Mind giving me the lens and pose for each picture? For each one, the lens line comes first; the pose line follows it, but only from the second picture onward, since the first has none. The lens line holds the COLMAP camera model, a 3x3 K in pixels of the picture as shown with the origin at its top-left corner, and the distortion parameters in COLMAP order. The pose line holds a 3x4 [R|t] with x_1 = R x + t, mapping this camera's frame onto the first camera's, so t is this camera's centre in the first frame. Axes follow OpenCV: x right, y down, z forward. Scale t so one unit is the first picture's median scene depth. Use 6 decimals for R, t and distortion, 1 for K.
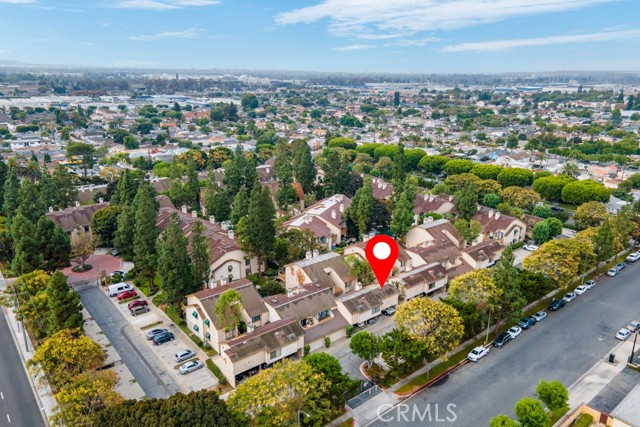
lens RADIAL K [[467.8, 0, 319.0], [0, 467.8, 210.5], [0, 0, 1]] dist [-0.001263, 0.076260]
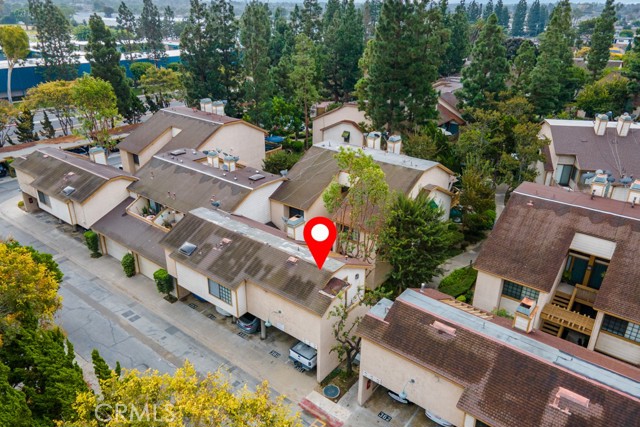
lens RADIAL K [[467.8, 0, 319.0], [0, 467.8, 210.5], [0, 0, 1]] dist [-0.001263, 0.076260]
pose [[0.229600, 0.391911, -0.890892, 0.337751], [-0.305895, 0.898019, 0.316211, 0.038734], [0.923965, 0.199917, 0.326069, 0.826234]]
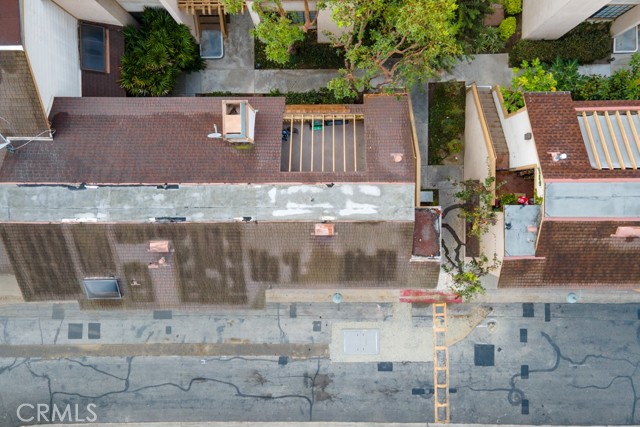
lens RADIAL K [[467.8, 0, 319.0], [0, 467.8, 210.5], [0, 0, 1]] dist [-0.001263, 0.076260]
pose [[0.783475, 0.621413, -0.003567, 0.105462], [-0.172469, 0.222955, 0.959451, 0.016632], [0.597011, -0.751090, 0.281854, 0.868474]]
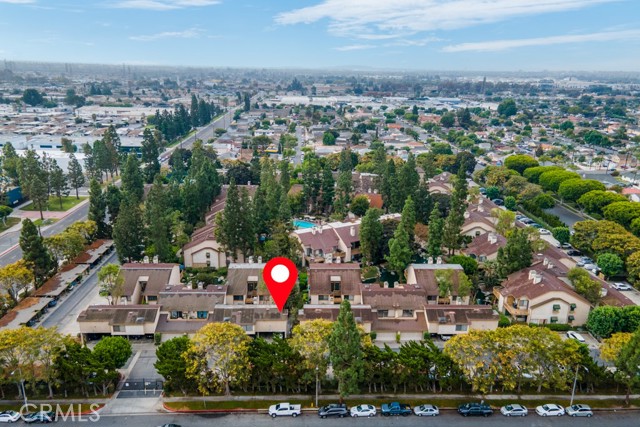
lens RADIAL K [[466.7, 0, 319.2], [0, 466.7, 238.3], [0, 0, 1]] dist [0.049031, 0.001401]
pose [[0.802675, 0.219056, -0.554732, 0.628274], [-0.192483, 0.975483, 0.106690, -0.082372], [0.564503, 0.021139, 0.825161, 0.251701]]
